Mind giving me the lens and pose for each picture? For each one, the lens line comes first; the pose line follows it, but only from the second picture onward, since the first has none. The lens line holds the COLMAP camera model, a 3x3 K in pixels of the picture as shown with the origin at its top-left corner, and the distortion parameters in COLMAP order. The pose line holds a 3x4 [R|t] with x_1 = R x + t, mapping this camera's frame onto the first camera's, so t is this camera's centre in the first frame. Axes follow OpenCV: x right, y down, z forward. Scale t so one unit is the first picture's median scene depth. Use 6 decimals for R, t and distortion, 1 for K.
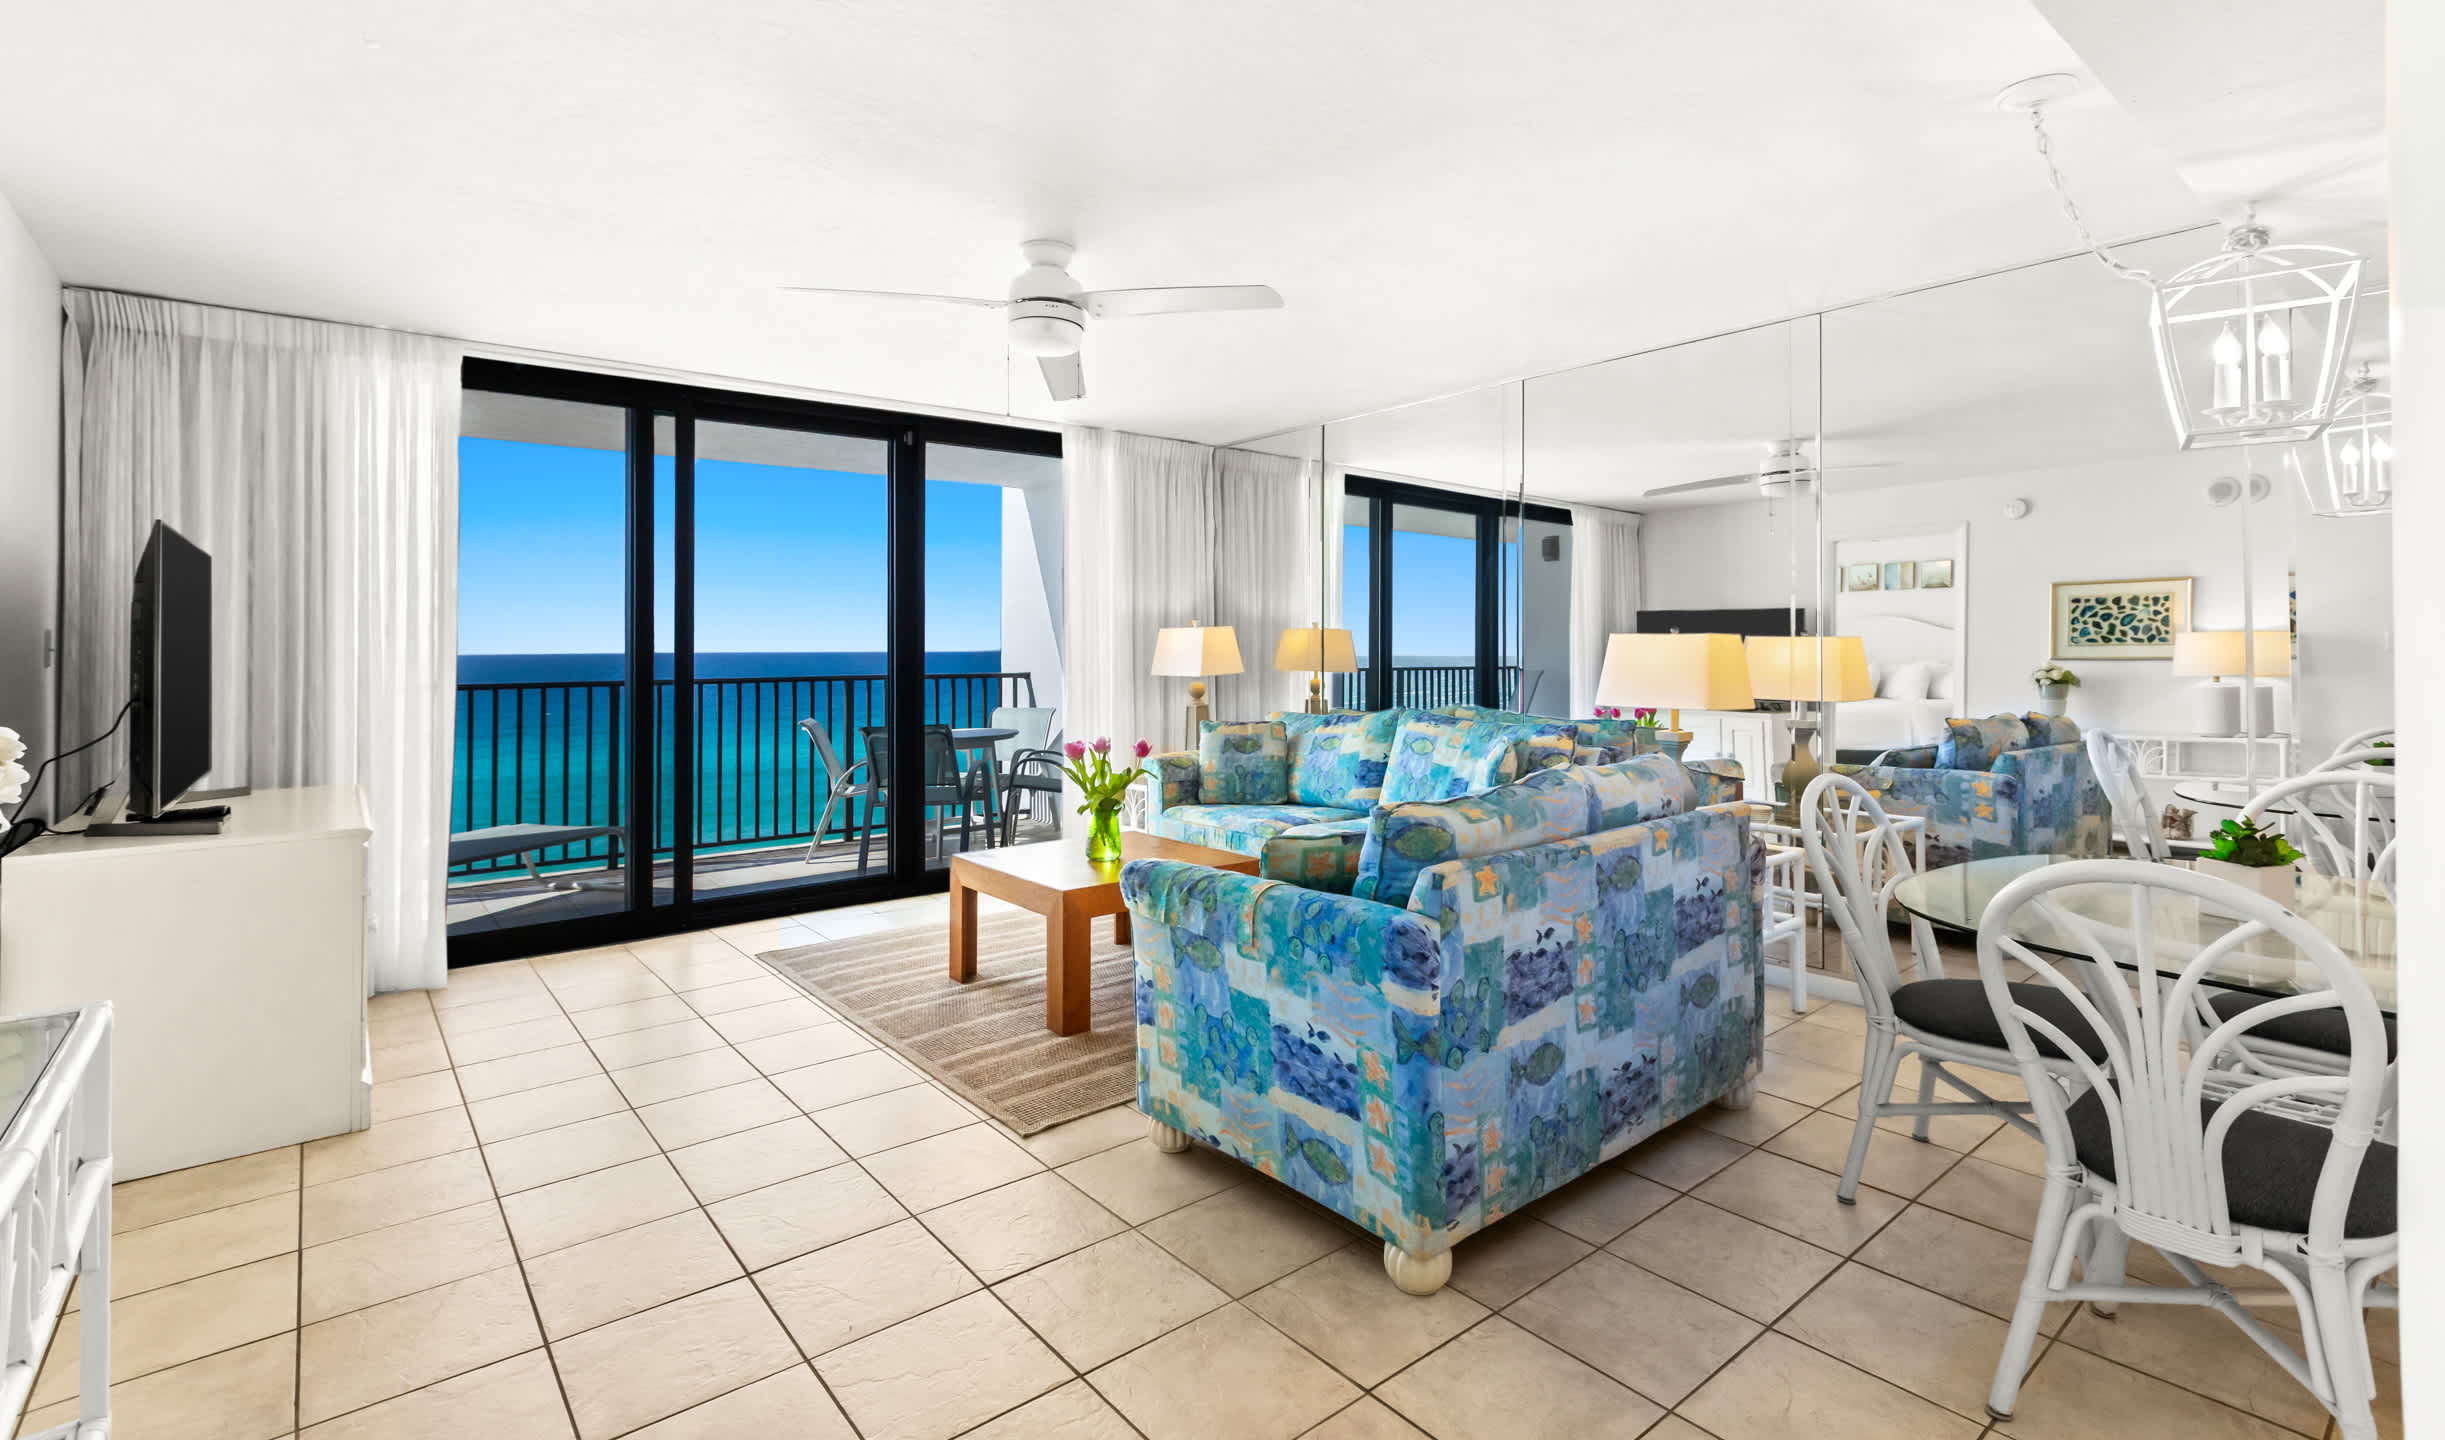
lens RADIAL K [[1100.8, 0, 1179.6], [0, 1100.8, 623.9], [0, 0, 1]] dist [0.003055, -0.003549]
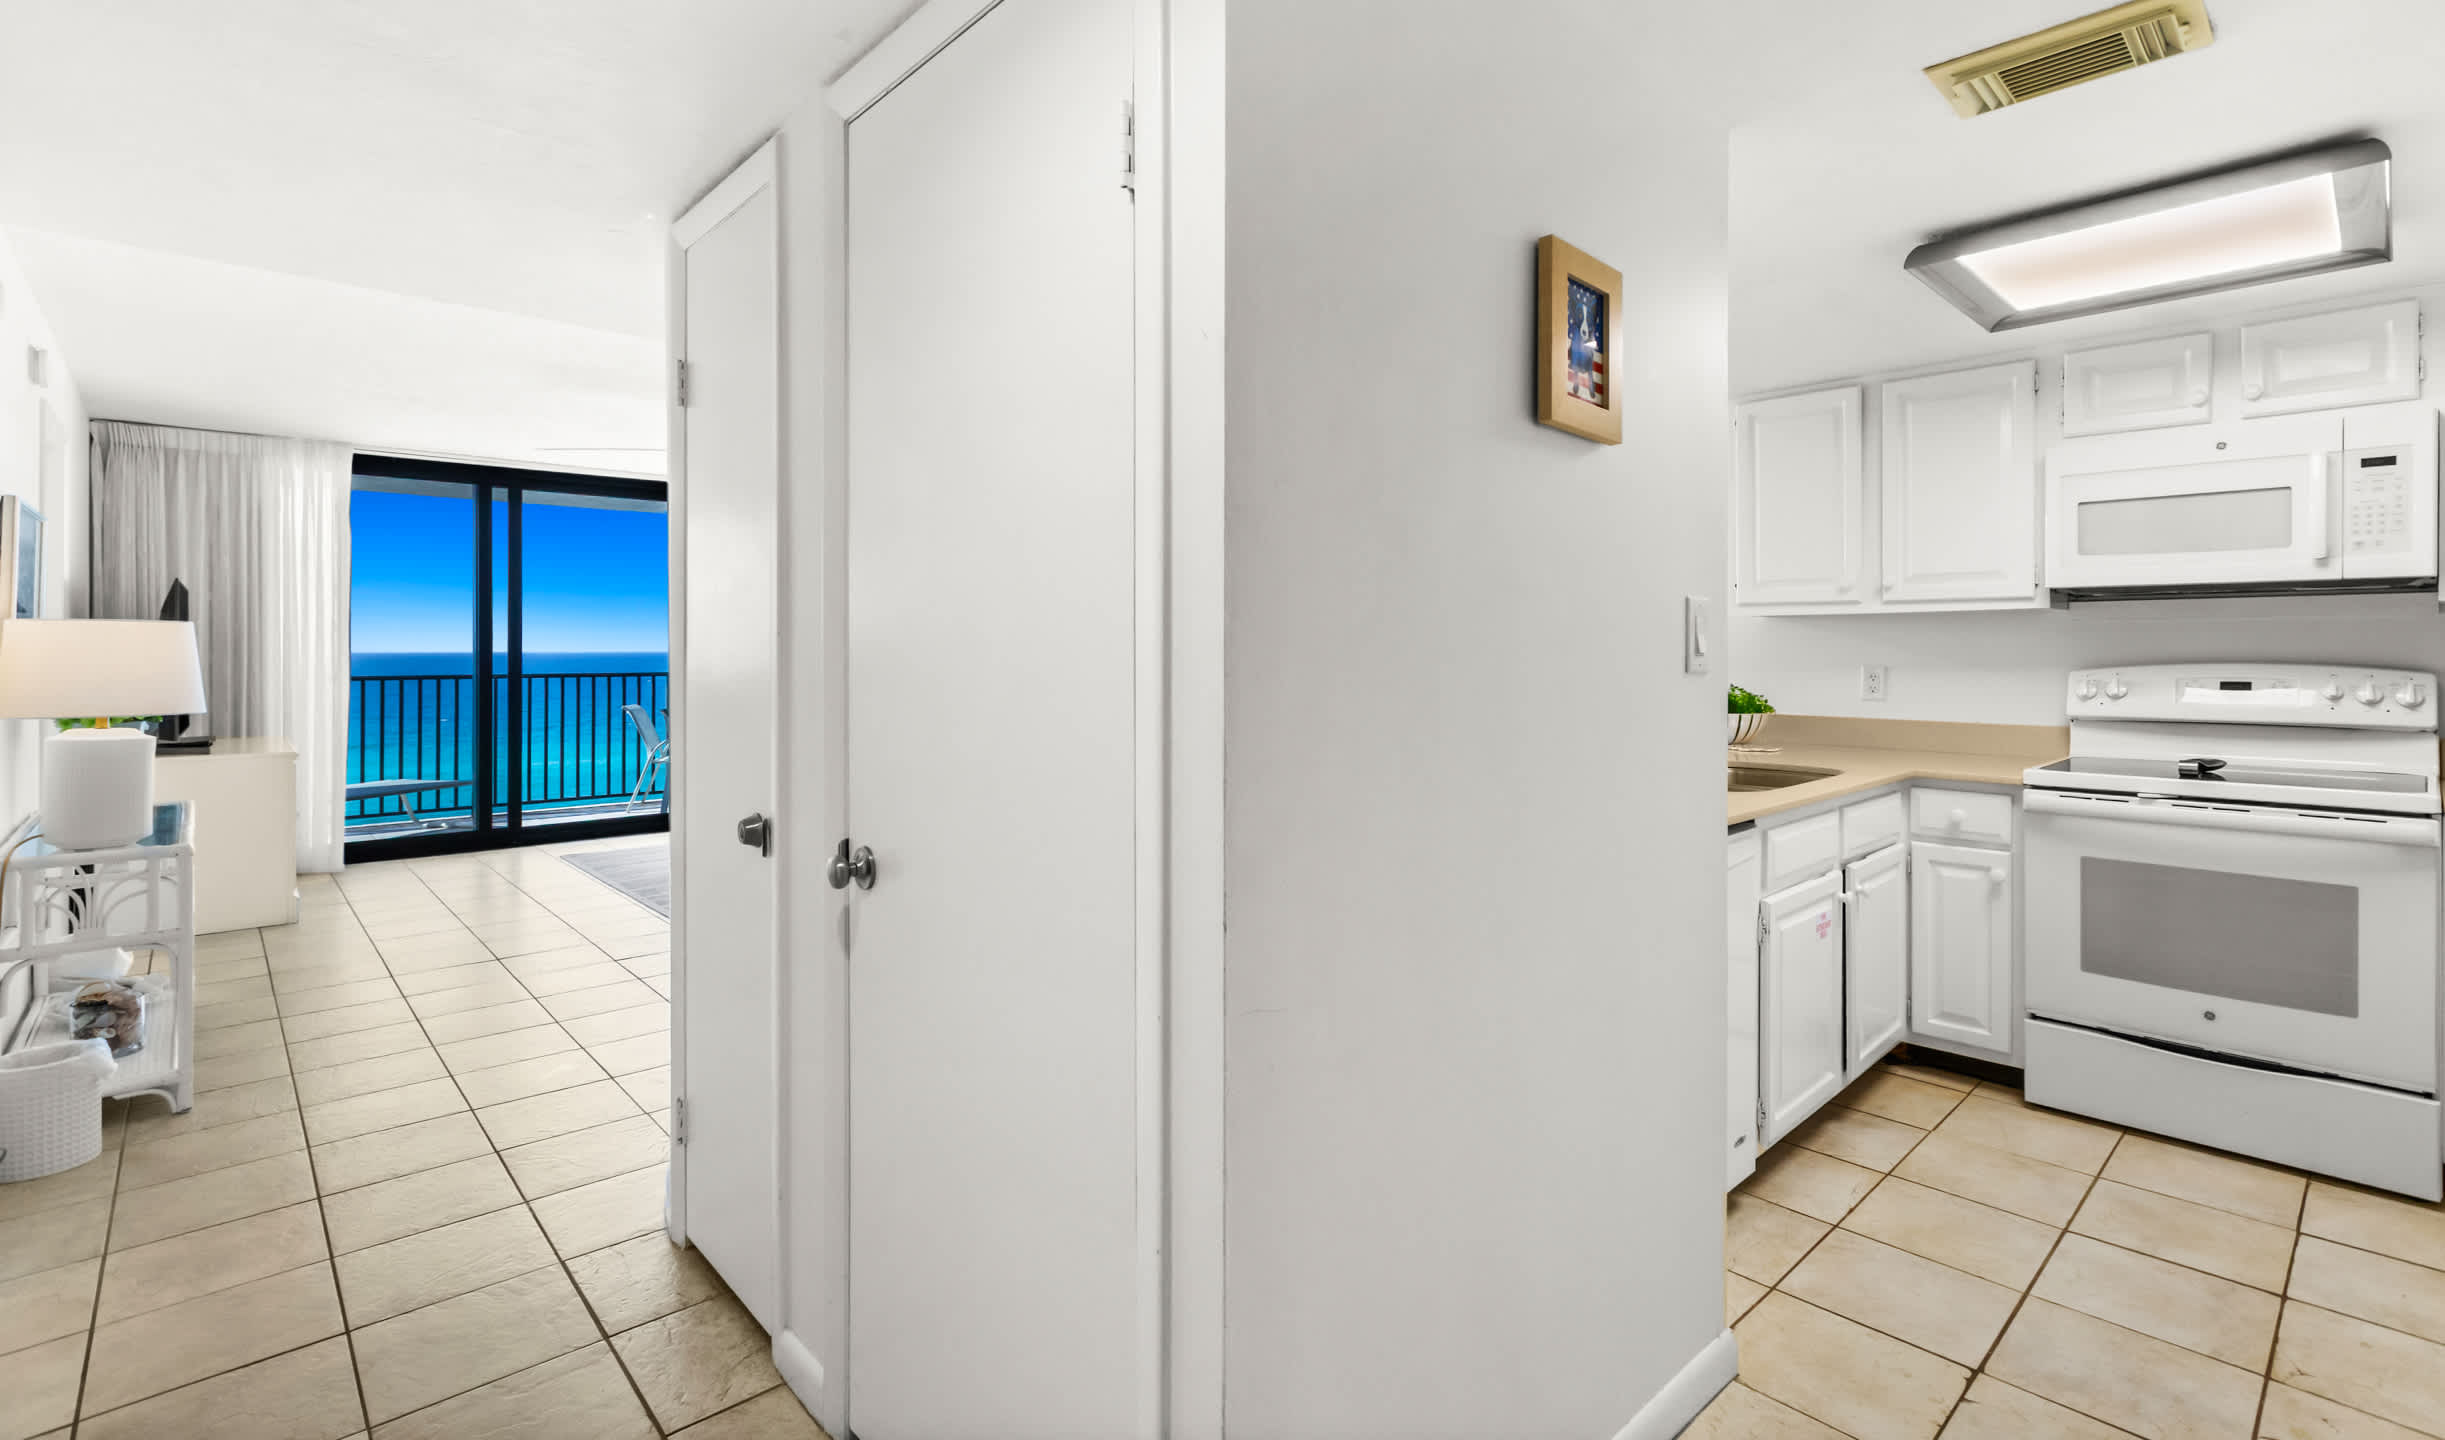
lens RADIAL K [[1100.8, 0, 1179.6], [0, 1100.8, 652.6], [0, 0, 1]] dist [0.003055, -0.003549]
pose [[0.998316, 0.005378, 0.057758, 0.371732], [-0.006320, 0.999850, 0.016140, -0.005183], [-0.057662, -0.016478, 0.998200, -0.544664]]
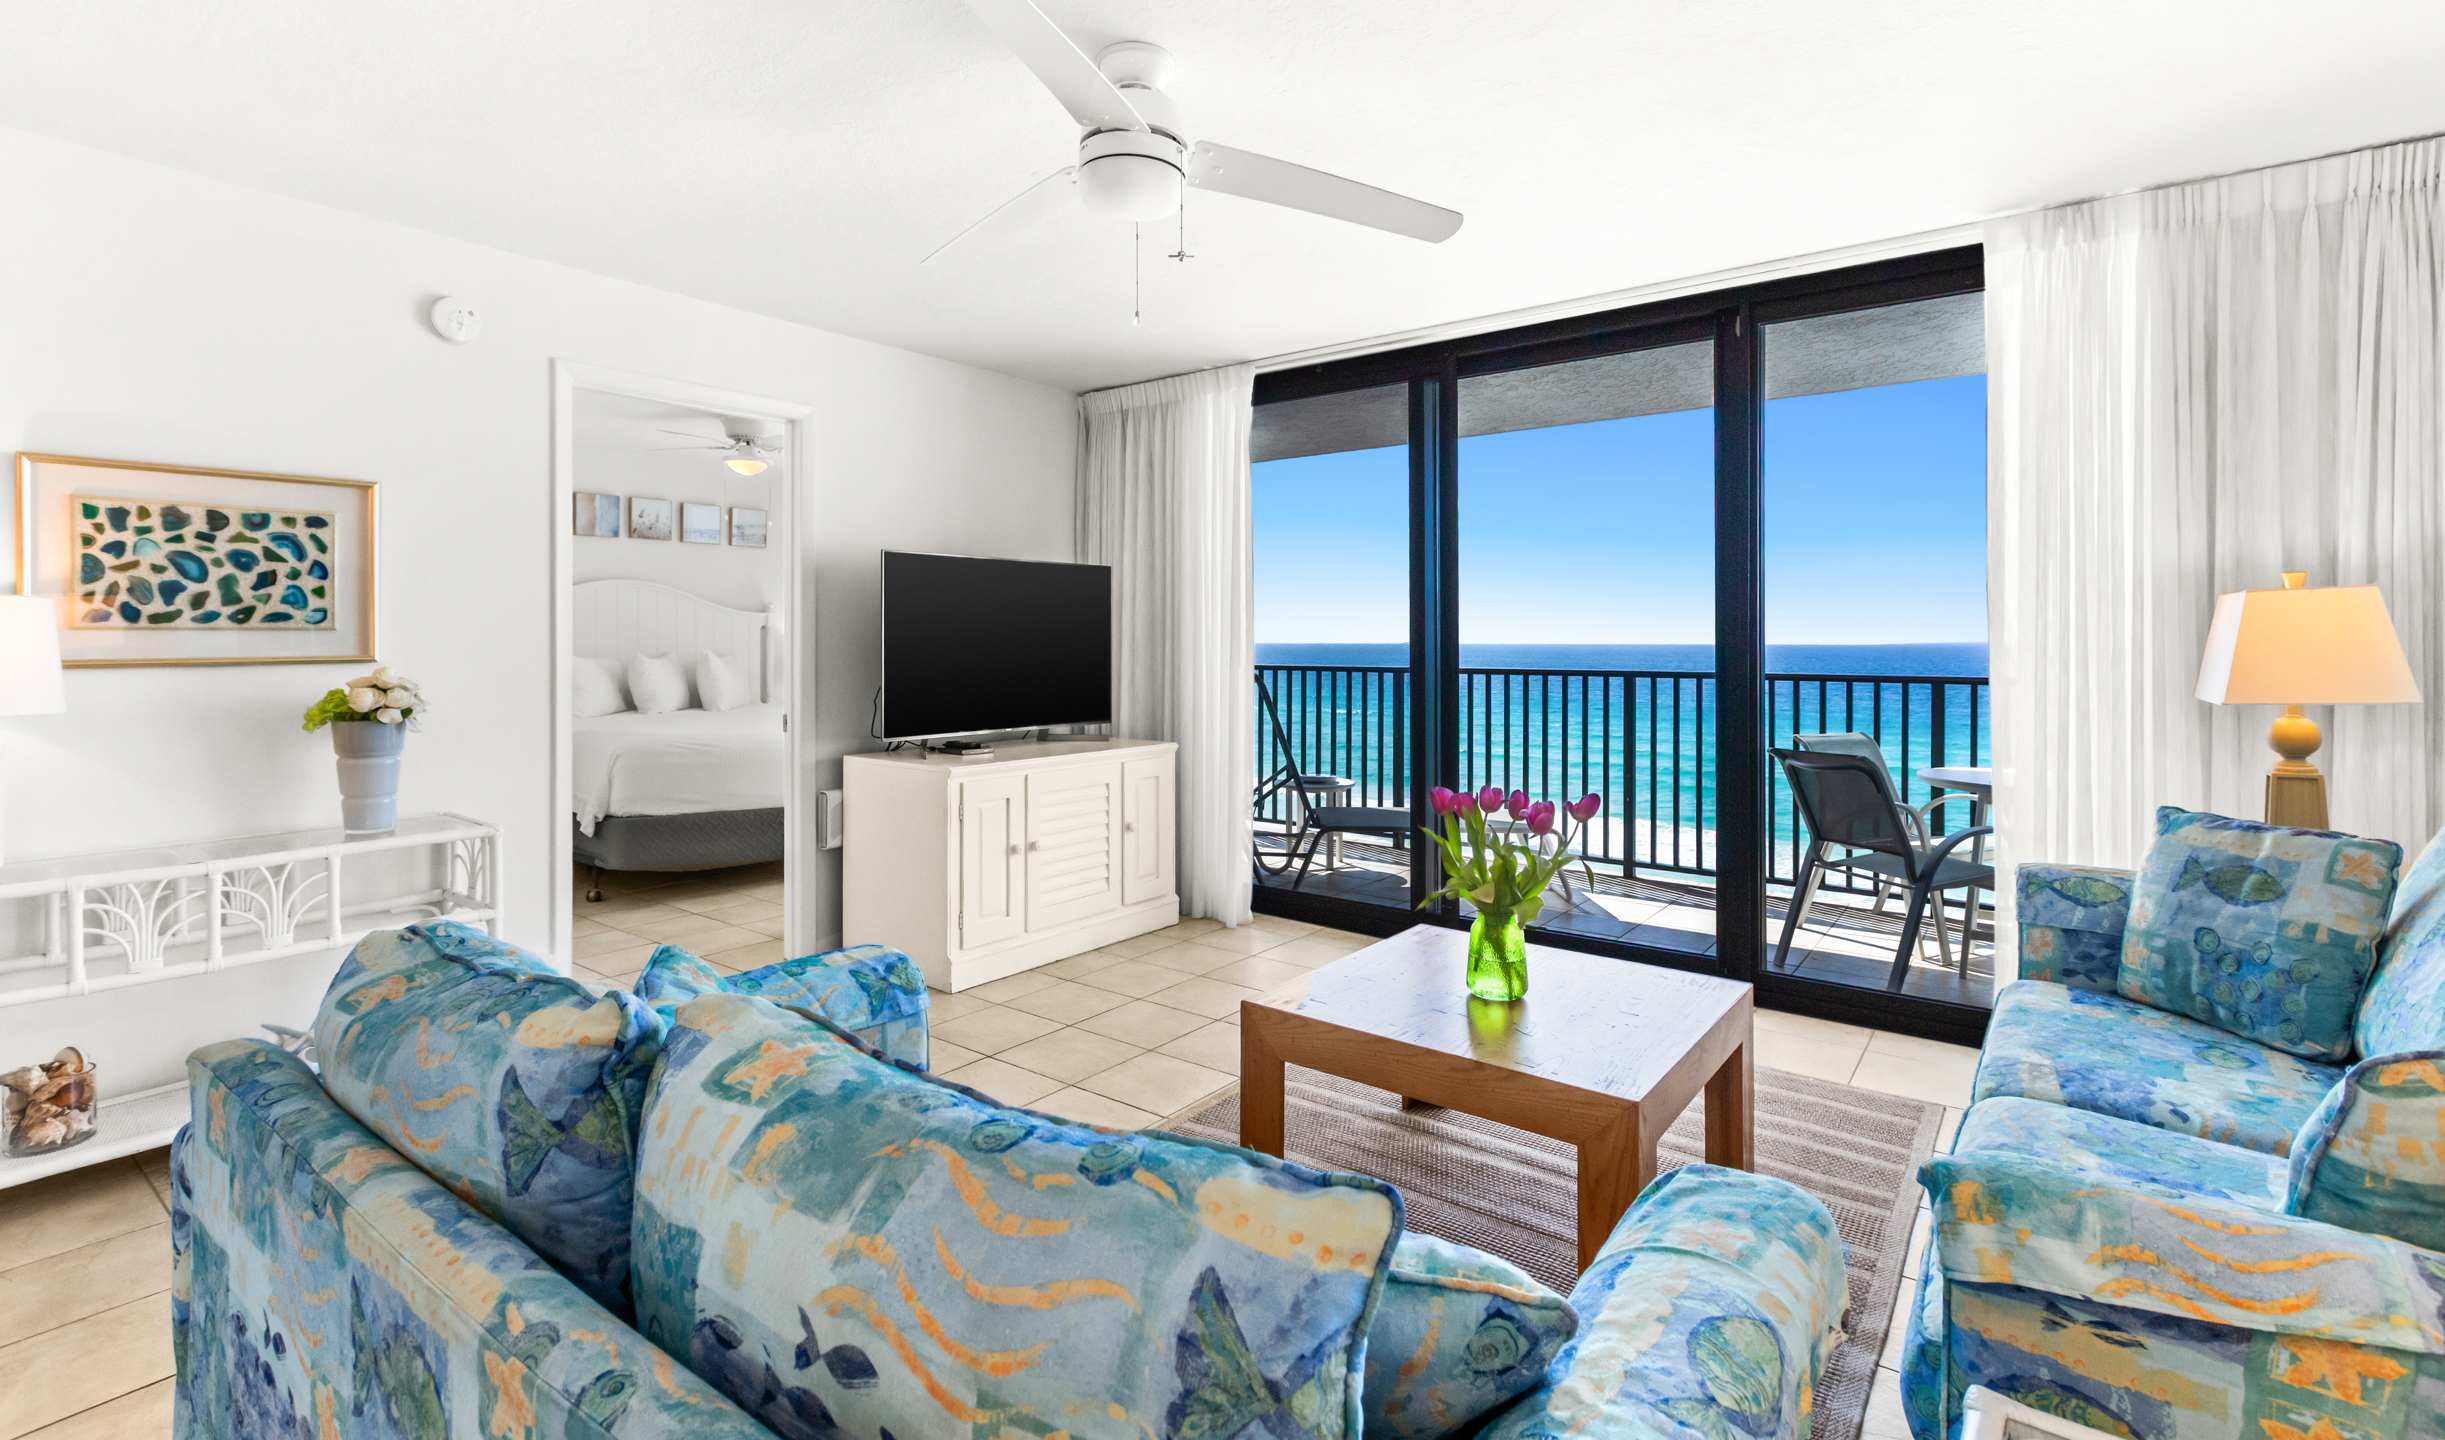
lens RADIAL K [[1100.8, 0, 1283.7], [0, 1100.8, 649.2], [0, 0, 1]] dist [0.003055, -0.003549]
pose [[0.271181, 0.015685, -0.962401, 0.425237], [0.016625, 0.999642, 0.020976, 0.013676], [0.962385, -0.021689, 0.270823, 0.681102]]
